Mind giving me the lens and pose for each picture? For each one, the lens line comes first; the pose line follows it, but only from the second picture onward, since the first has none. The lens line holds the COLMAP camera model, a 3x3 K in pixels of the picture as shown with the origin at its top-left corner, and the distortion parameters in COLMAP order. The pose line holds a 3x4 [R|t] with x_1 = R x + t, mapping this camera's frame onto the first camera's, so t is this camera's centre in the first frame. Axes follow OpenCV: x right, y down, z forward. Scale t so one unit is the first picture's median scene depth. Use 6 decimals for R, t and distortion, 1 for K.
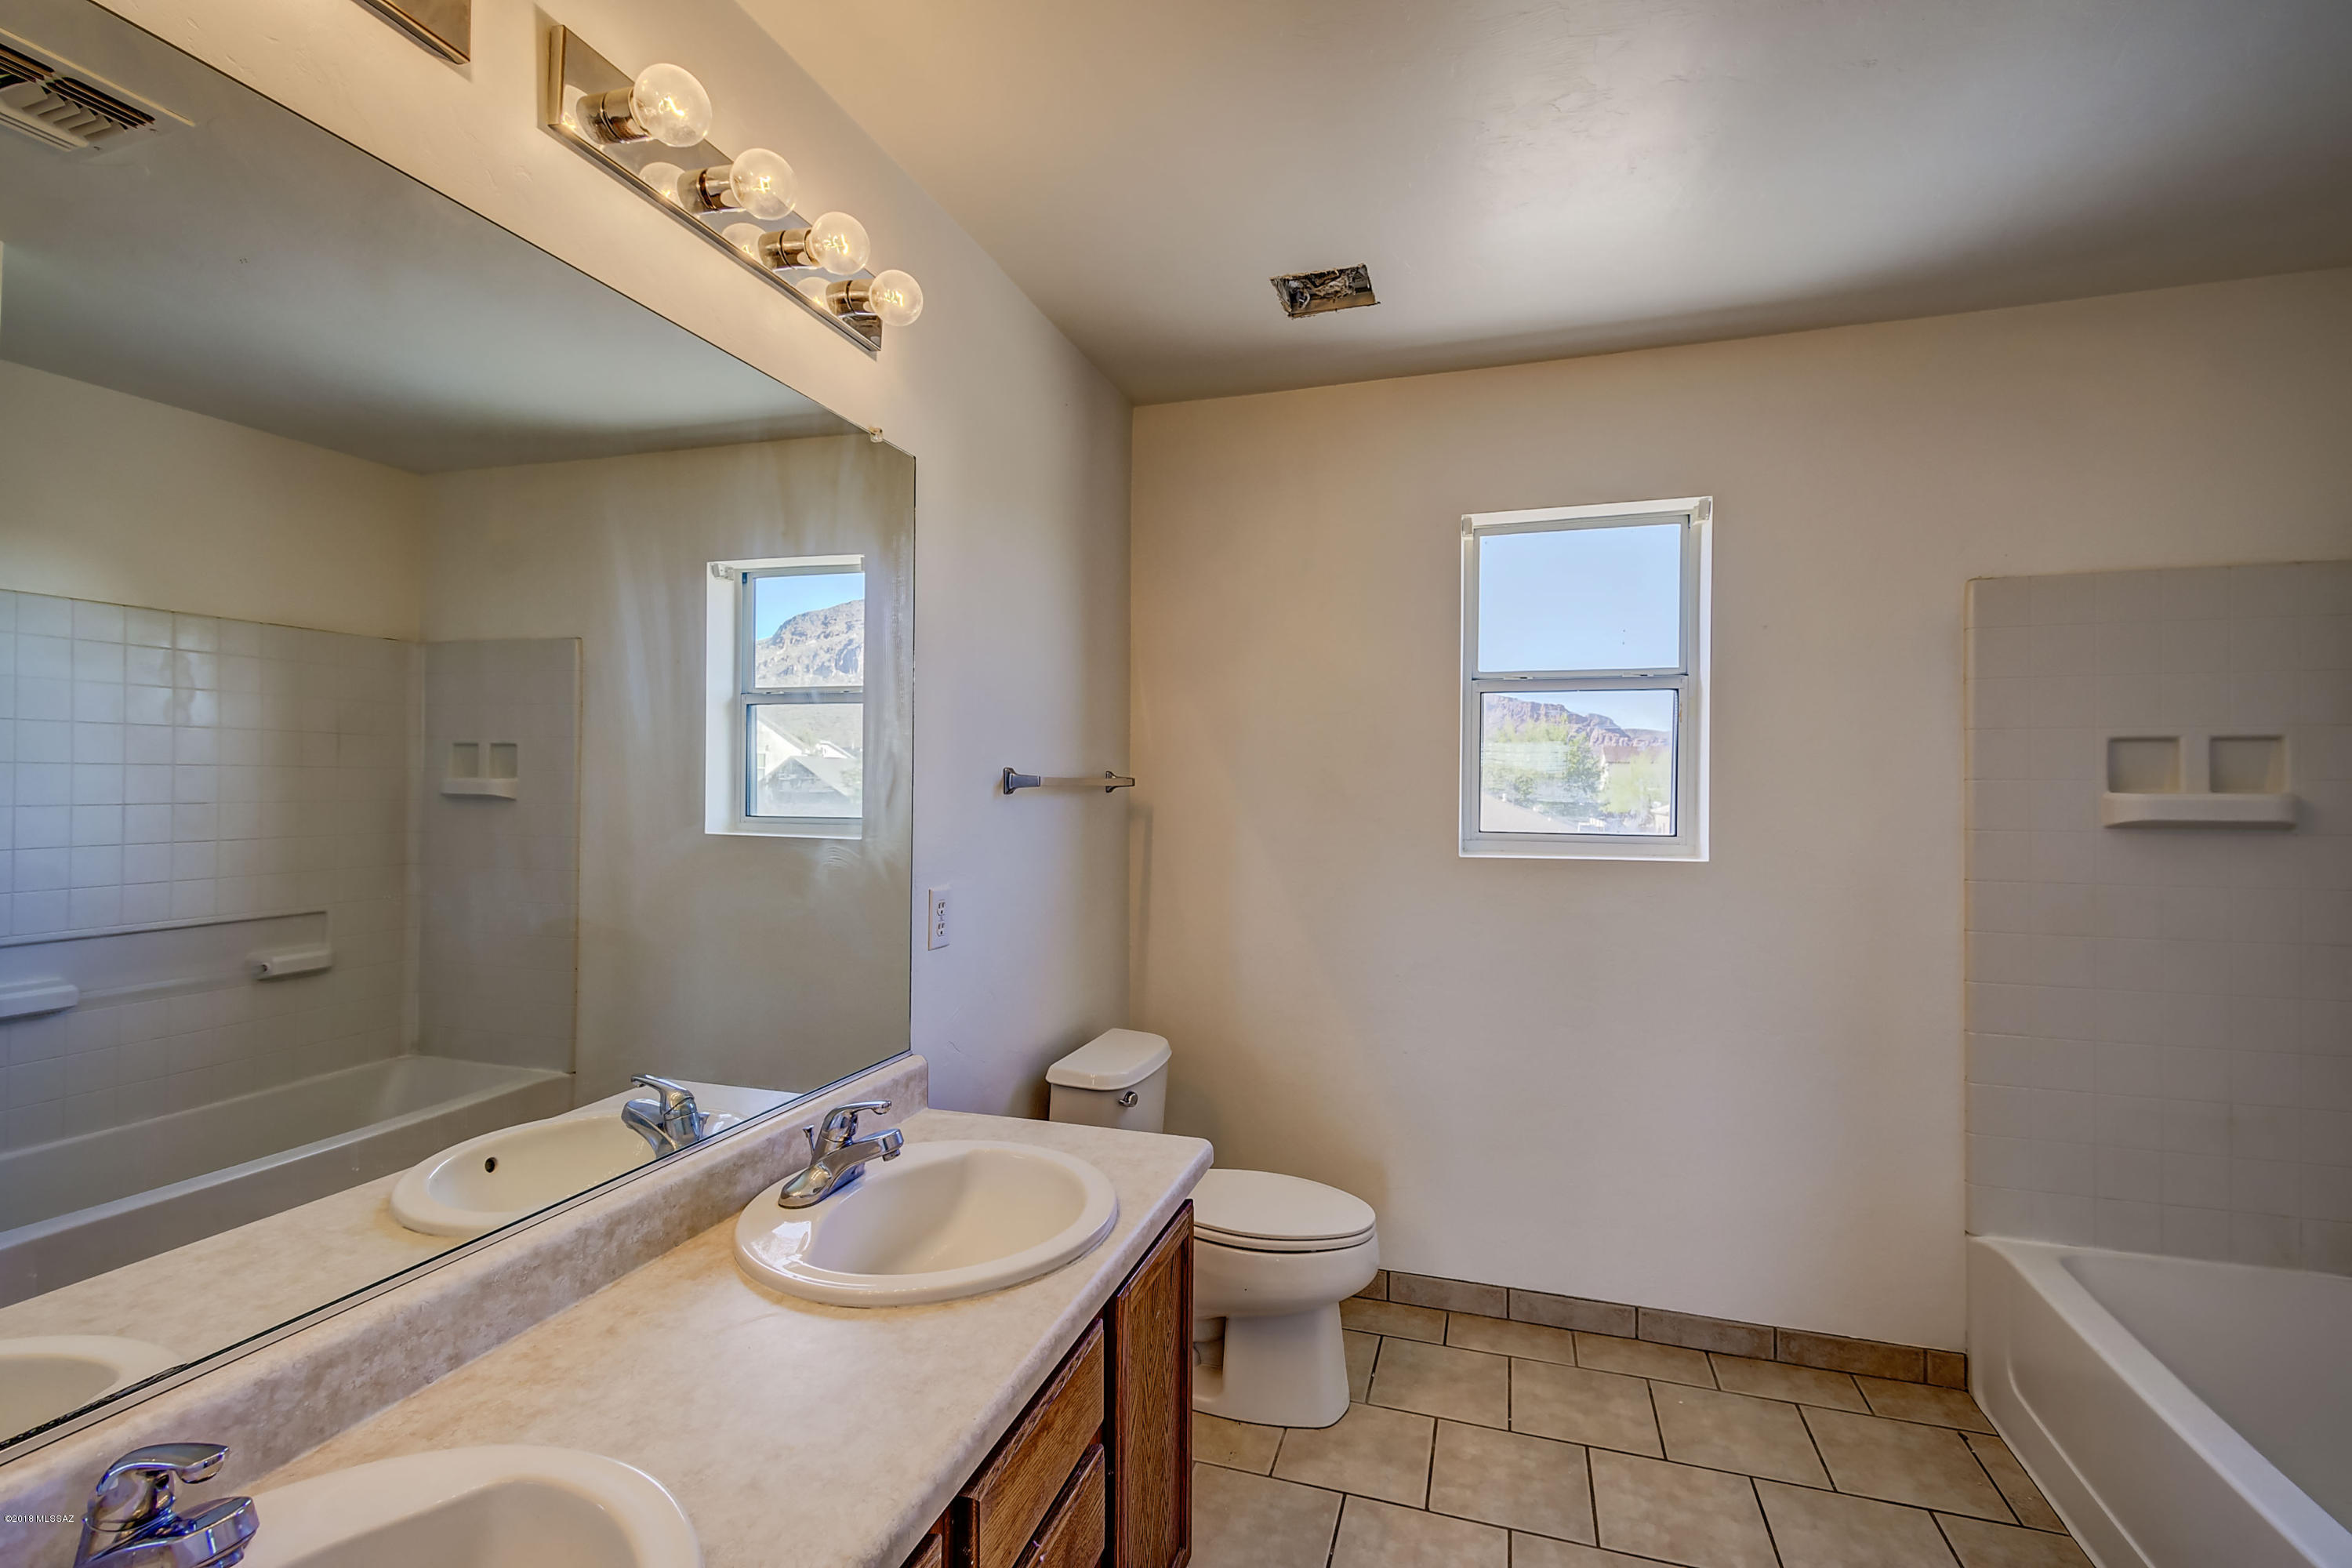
lens RADIAL K [[1043.3, 0, 1182.5], [0, 1043.3, 786.3], [0, 0, 1]] dist [0.002617, -0.001196]
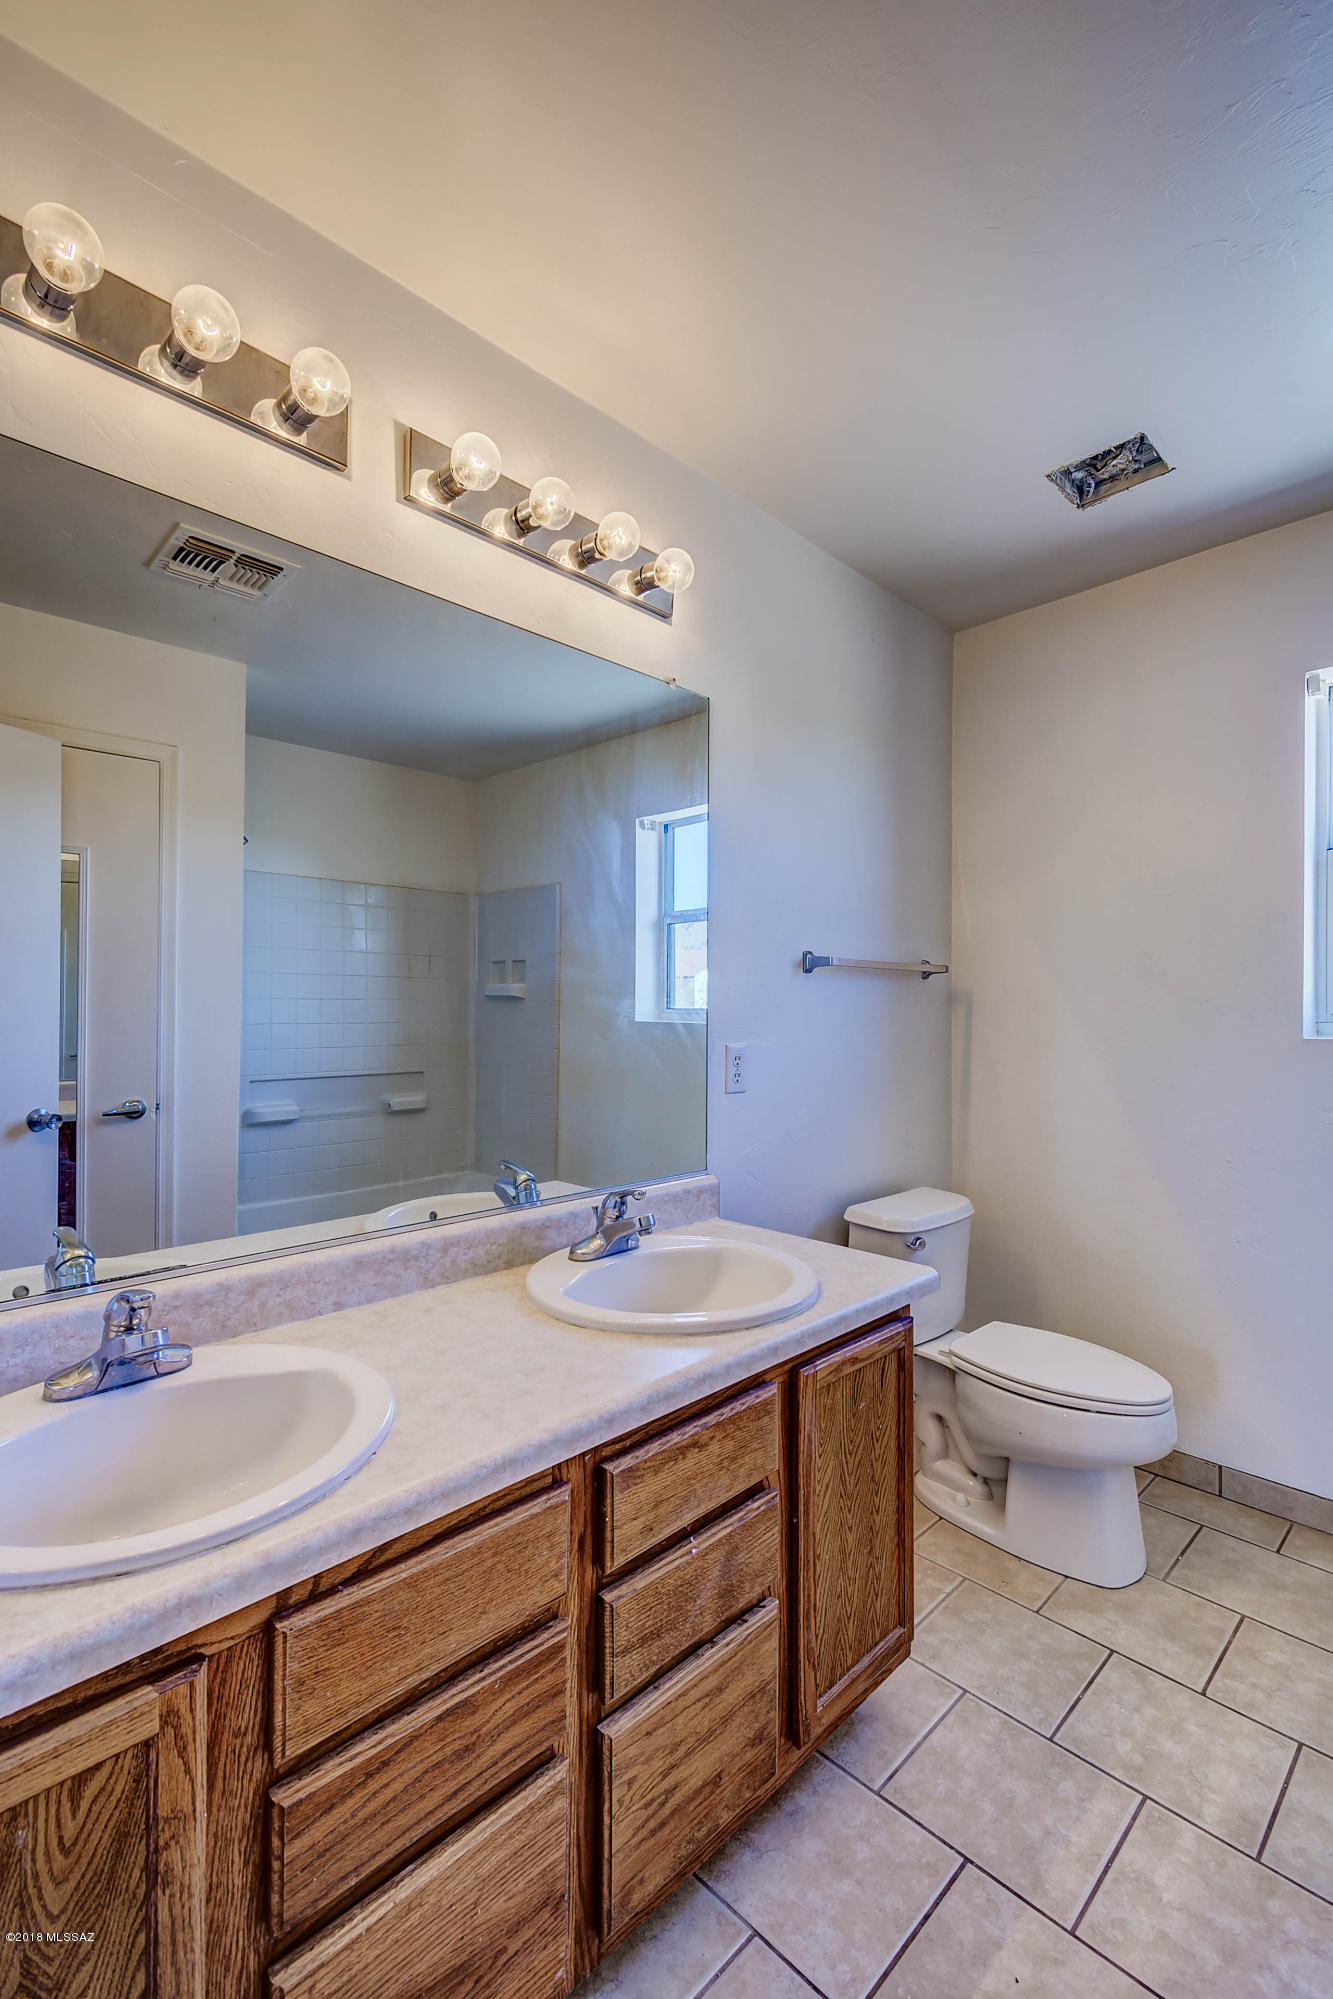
lens RADIAL K [[879.6, 0, 656.8], [0, 879.6, 1010.9], [0, 0, 1]] dist [0.018351, -0.011434]
pose [[0.881070, -0.000939, -0.472985, 0.178713], [0.000995, 0.999999, -0.000133, 0.057560], [0.472985, -0.000354, 0.881071, 0.034541]]
